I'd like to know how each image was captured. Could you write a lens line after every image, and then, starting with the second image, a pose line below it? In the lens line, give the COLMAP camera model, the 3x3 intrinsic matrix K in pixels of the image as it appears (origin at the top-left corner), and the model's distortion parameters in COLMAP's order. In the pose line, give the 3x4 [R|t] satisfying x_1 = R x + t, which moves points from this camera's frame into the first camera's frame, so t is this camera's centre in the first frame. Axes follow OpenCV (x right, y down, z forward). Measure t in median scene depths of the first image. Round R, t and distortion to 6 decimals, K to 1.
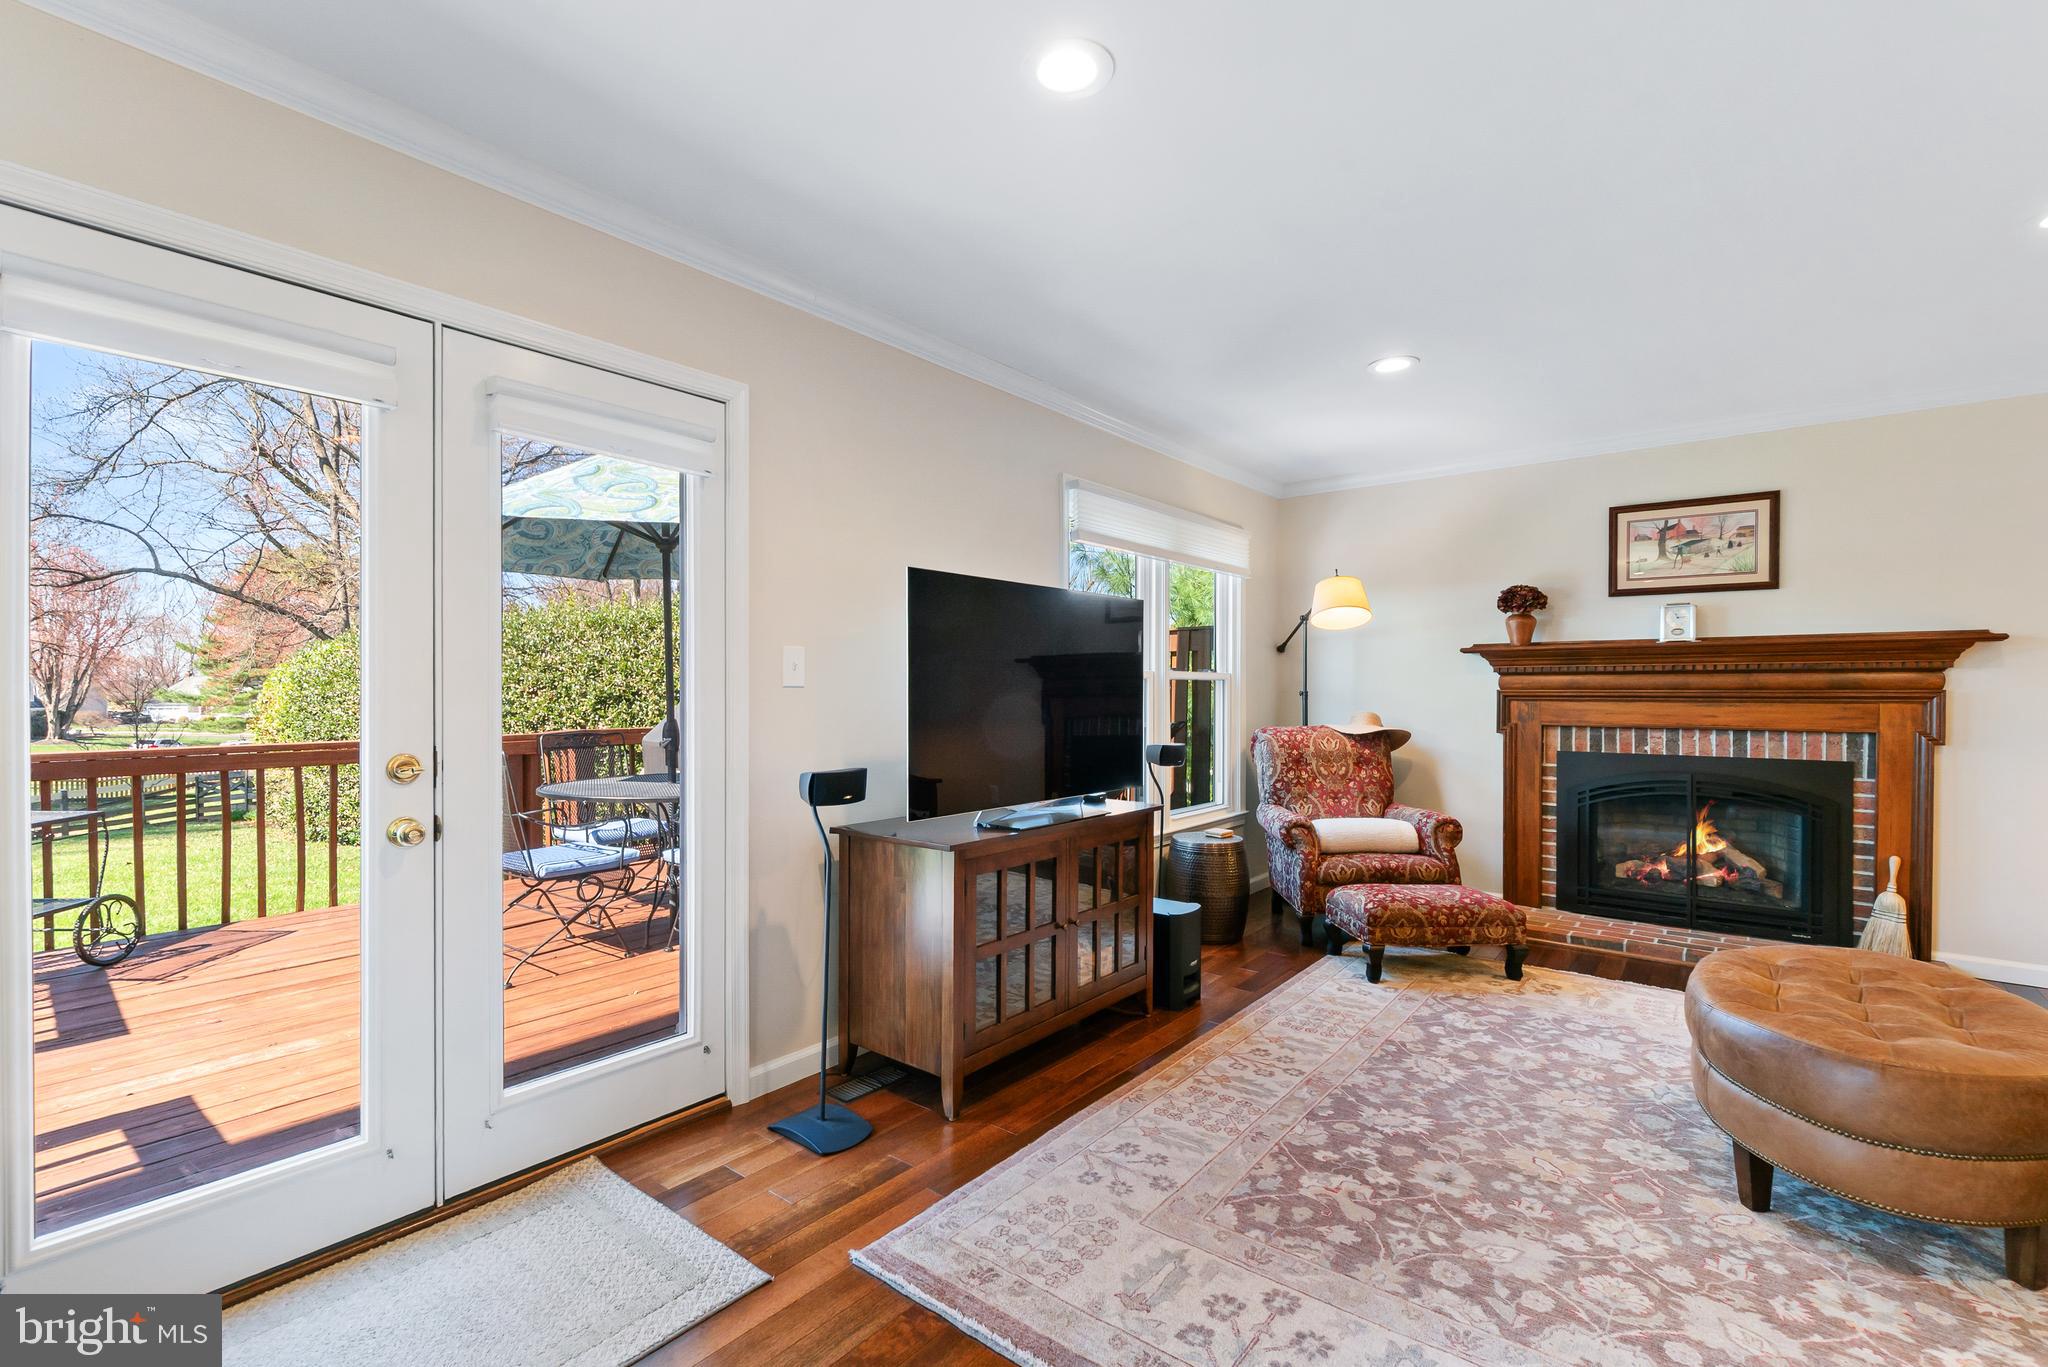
lens RADIAL K [[923.4, 0, 1009.3], [0, 923.4, 691.3], [0, 0, 1]] dist [0.000842, 0.000253]
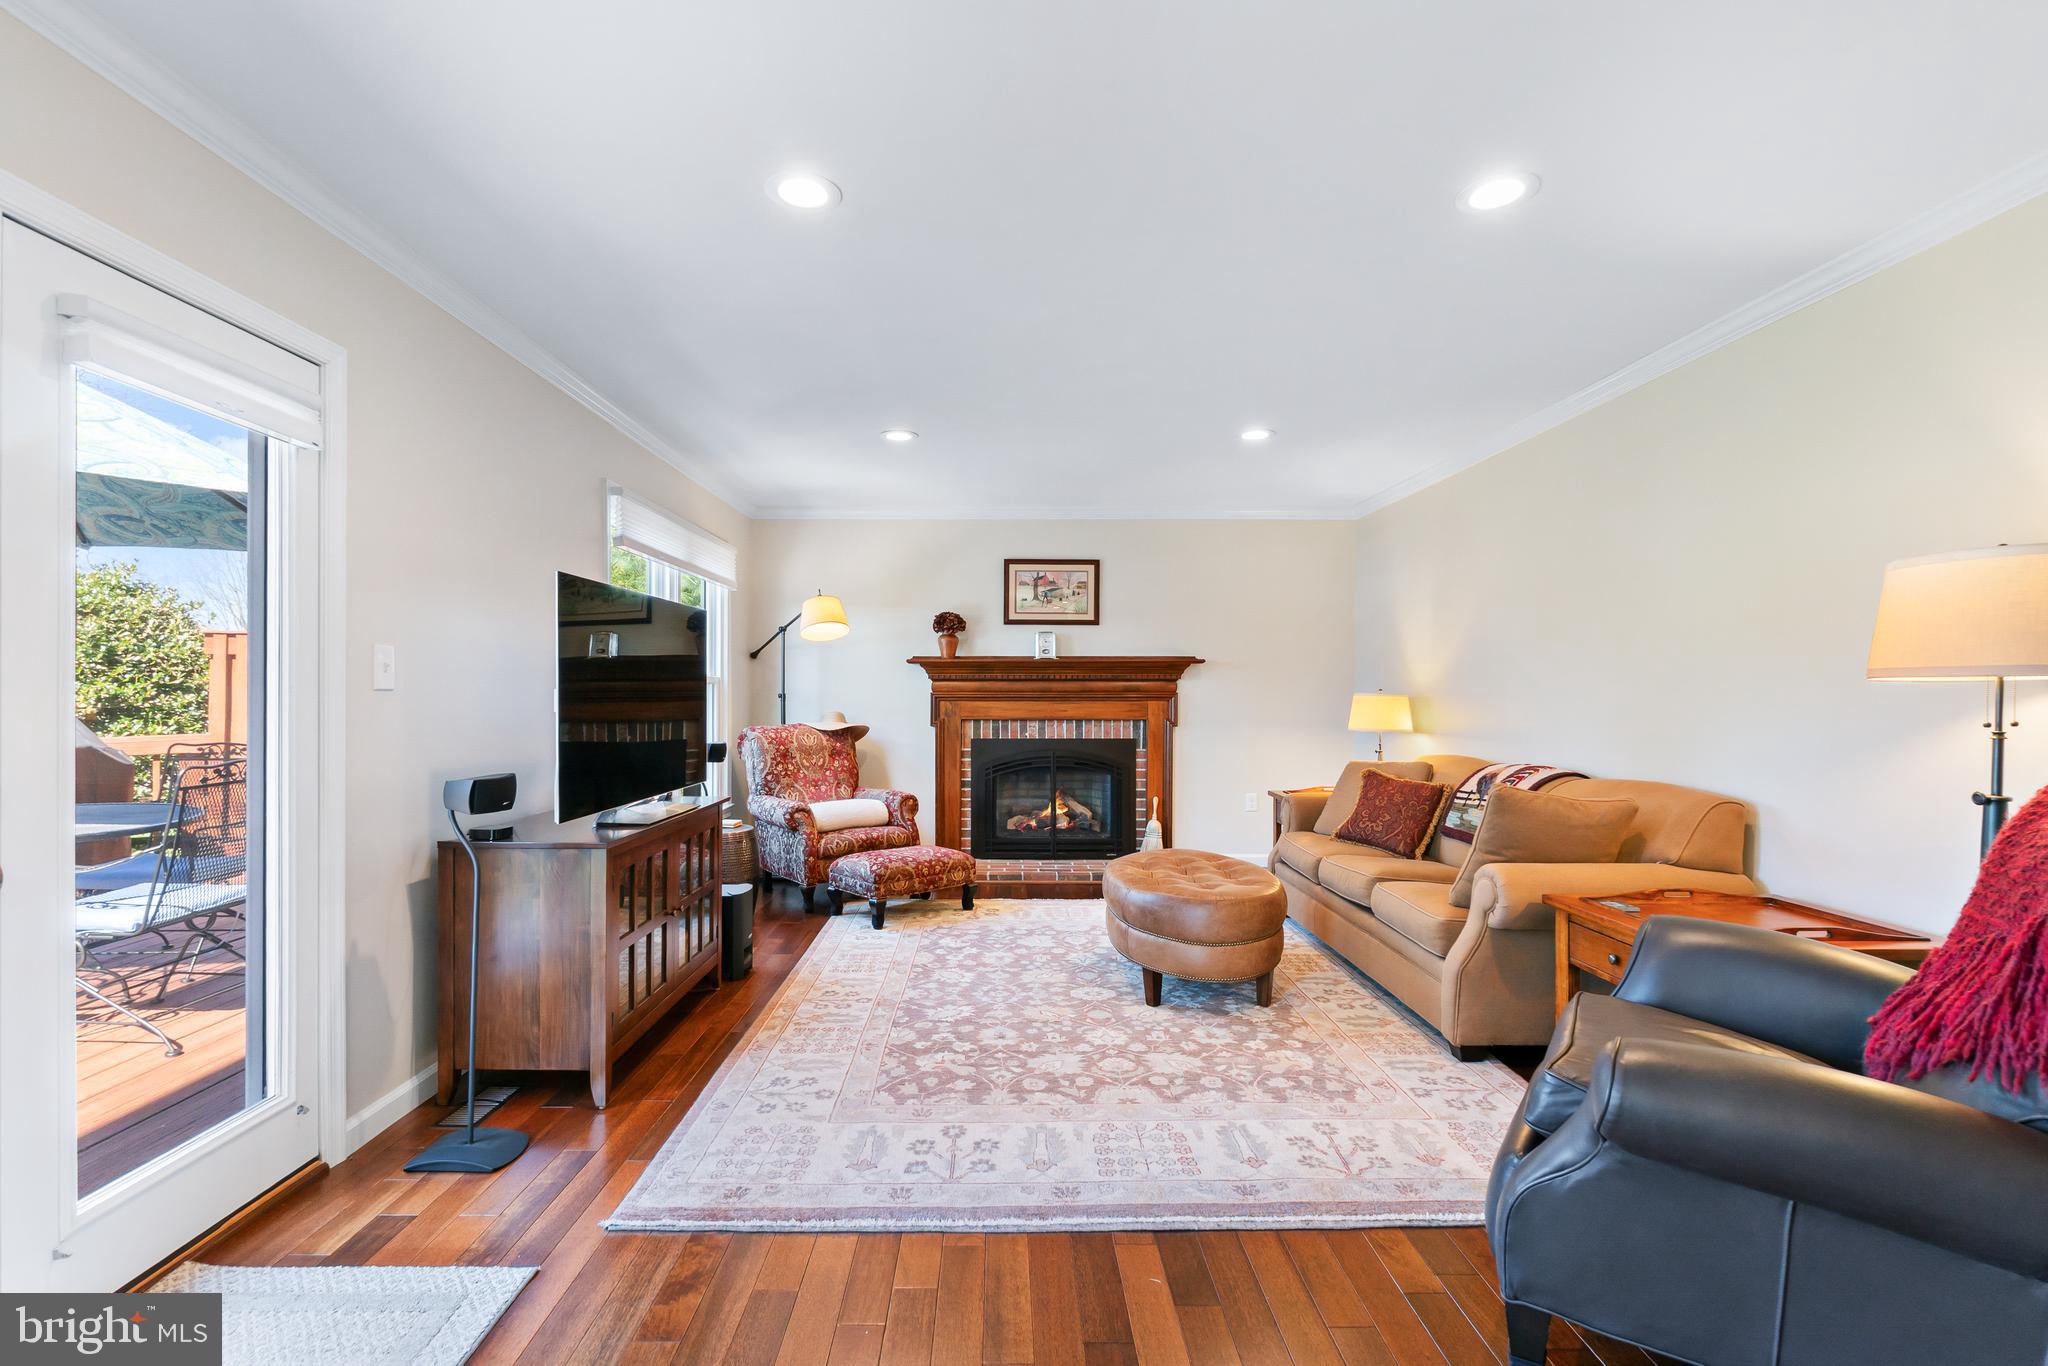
lens RADIAL K [[923.4, 0, 1009.3], [0, 923.4, 690.8], [0, 0, 1]] dist [0.000842, 0.000253]
pose [[0.767878, 0.000792, 0.640596, -0.299561], [0.000935, 0.999997, -0.002357, -0.001158], [-0.640596, 0.002409, 0.767875, -0.071569]]
